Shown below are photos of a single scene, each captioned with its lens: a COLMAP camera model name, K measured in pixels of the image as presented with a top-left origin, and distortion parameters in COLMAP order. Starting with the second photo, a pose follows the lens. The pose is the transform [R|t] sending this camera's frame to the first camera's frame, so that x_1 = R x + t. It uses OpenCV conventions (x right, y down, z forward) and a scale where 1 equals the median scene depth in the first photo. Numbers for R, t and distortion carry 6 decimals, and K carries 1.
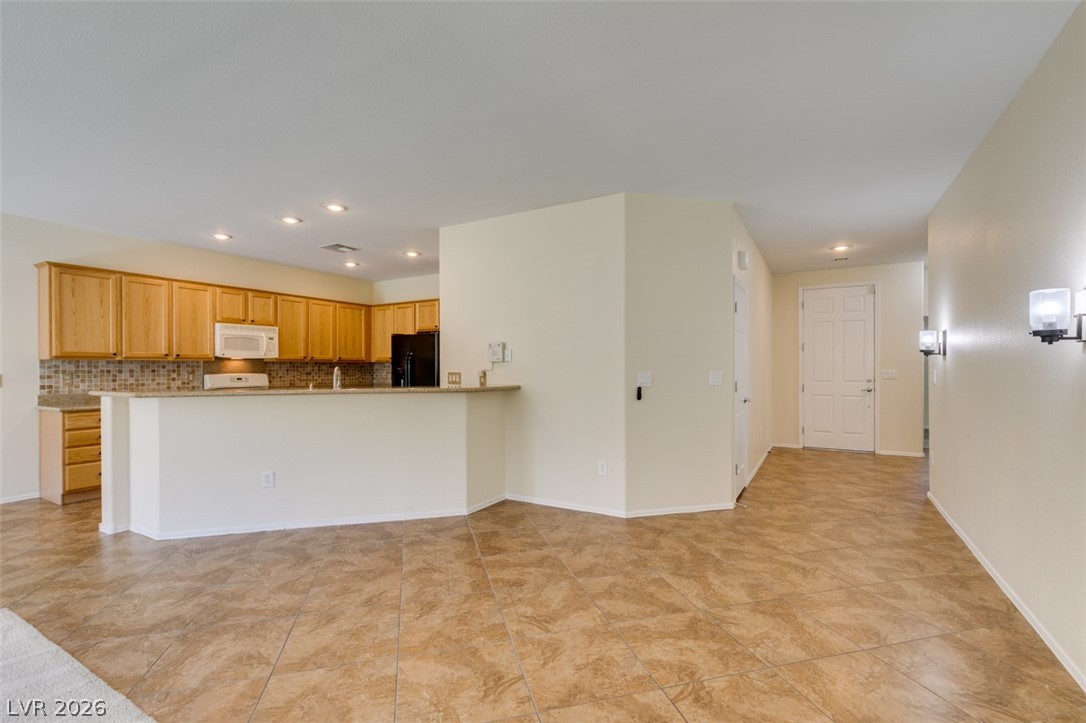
lens RADIAL K [[485.4, 0, 544.4], [0, 485.4, 368.6], [0, 0, 1]] dist [0.000968, 0.000720]
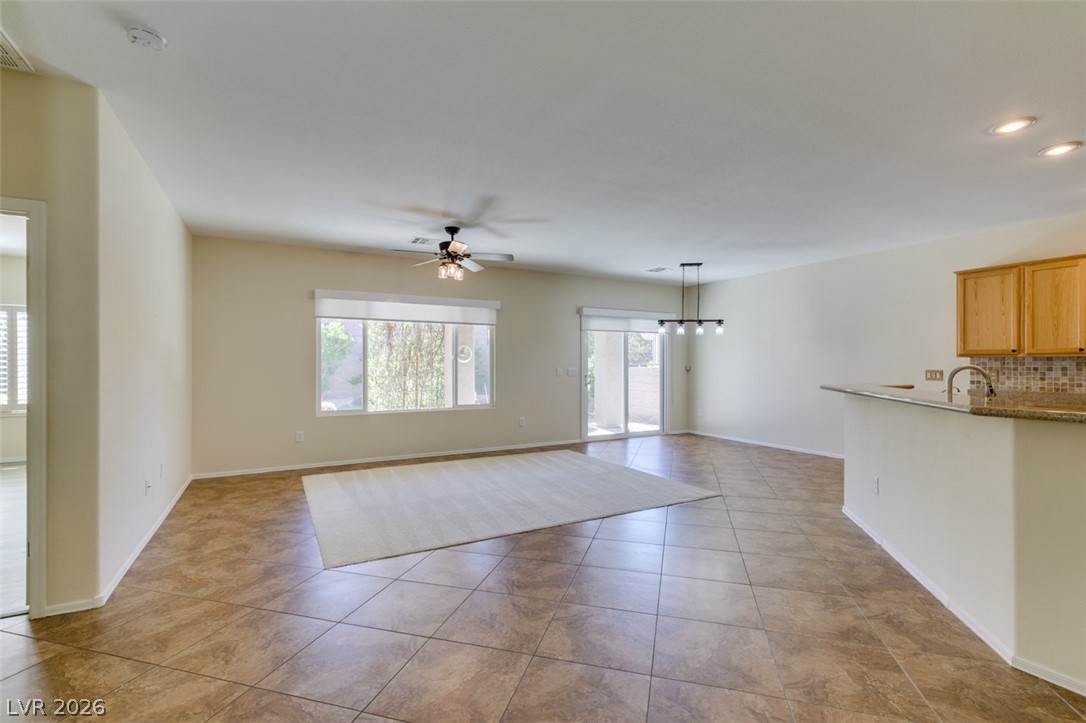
lens RADIAL K [[486.5, 0, 538.8], [0, 486.5, 363.5], [0, 0, 1]] dist [0.000495, -0.000044]
pose [[-0.524050, 0.000185, -0.851688, 0.411858], [-0.002770, 0.999994, 0.001922, -0.004040], [0.851683, 0.003366, -0.524046, 0.683349]]
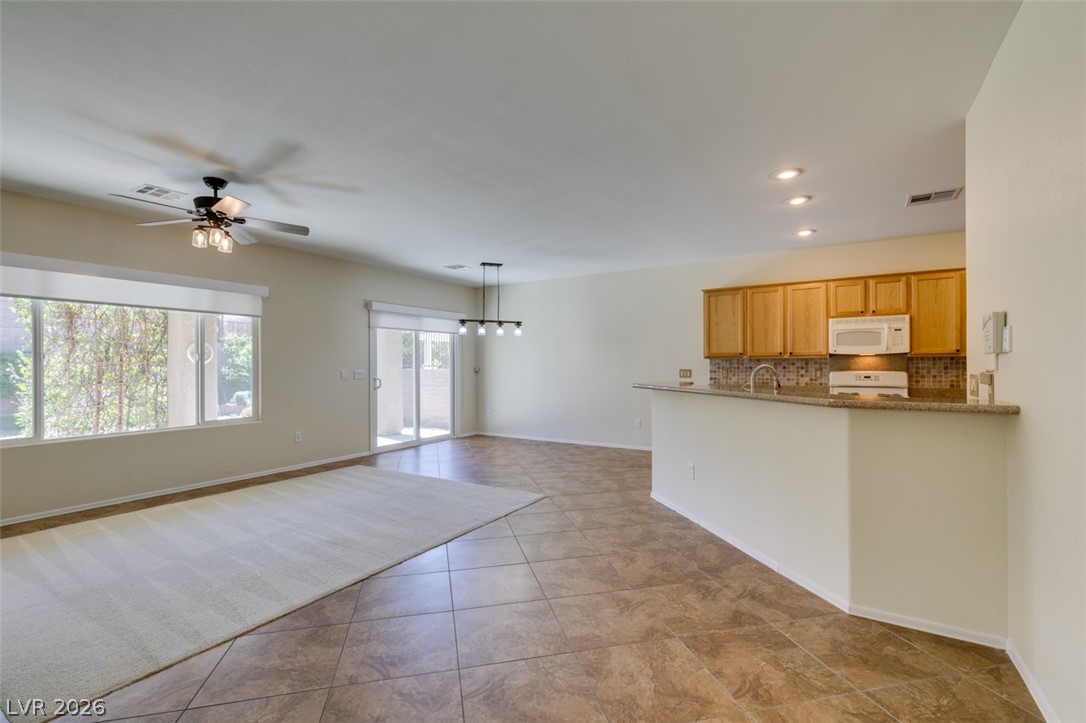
lens RADIAL K [[484.6, 0, 541.4], [0, 484.6, 364.6], [0, 0, 1]] dist [0.002415, -0.000191]
pose [[-0.037606, 0.000819, -0.999292, 0.360986], [0.000508, 1.000000, 0.000800, -0.003646], [0.999293, -0.000478, -0.037606, 0.520435]]
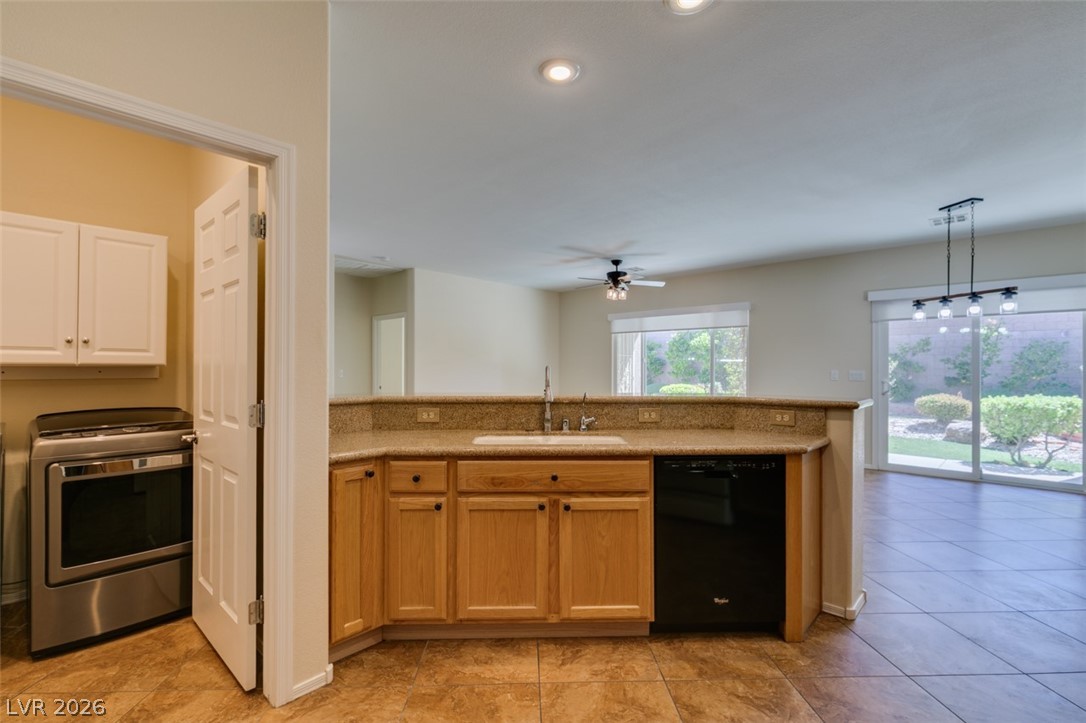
lens RADIAL K [[515.9, 0, 561.9], [0, 515.9, 365.8], [0, 0, 1]] dist [0.085938, -0.000055]
pose [[-0.983543, 0.003500, 0.180638, -0.459131], [0.003661, 0.999993, 0.000559, -0.003610], [-0.180635, 0.001212, -0.983550, 1.378829]]
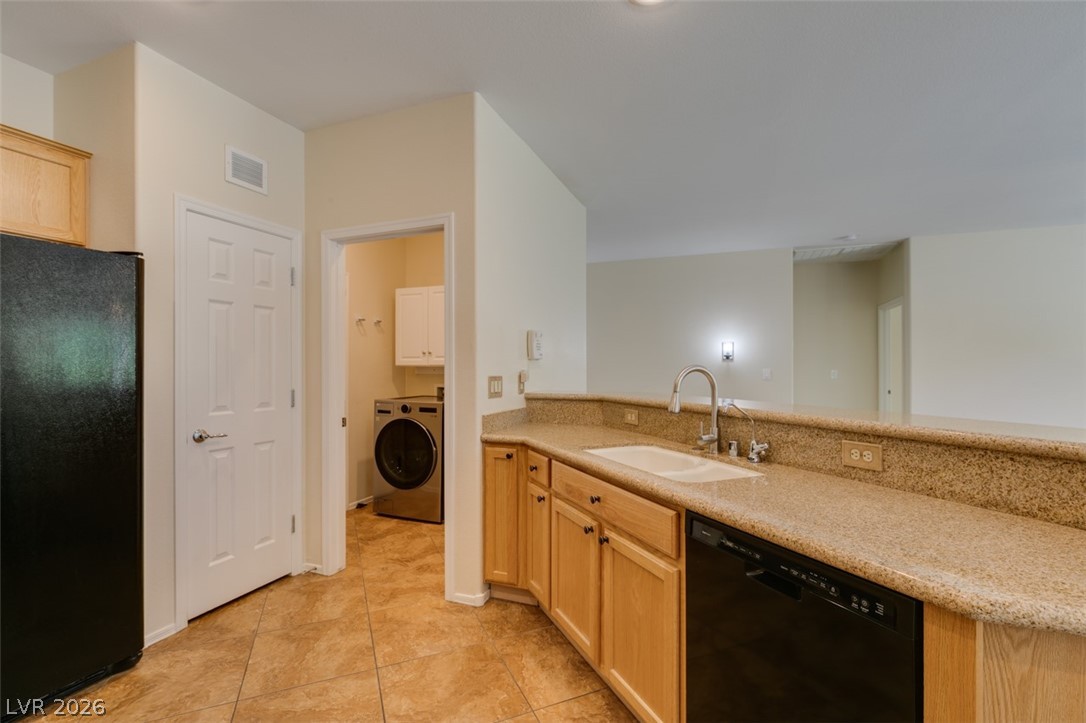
lens RADIAL K [[524.1, 0, 539.6], [0, 524.1, 359.7], [0, 0, 1]] dist [0.029261, 0.000057]
pose [[-0.154868, 0.016036, 0.987805, -0.764414], [0.004287, 0.999870, -0.015560, -0.001855], [-0.987926, 0.001825, -0.154917, 1.007383]]
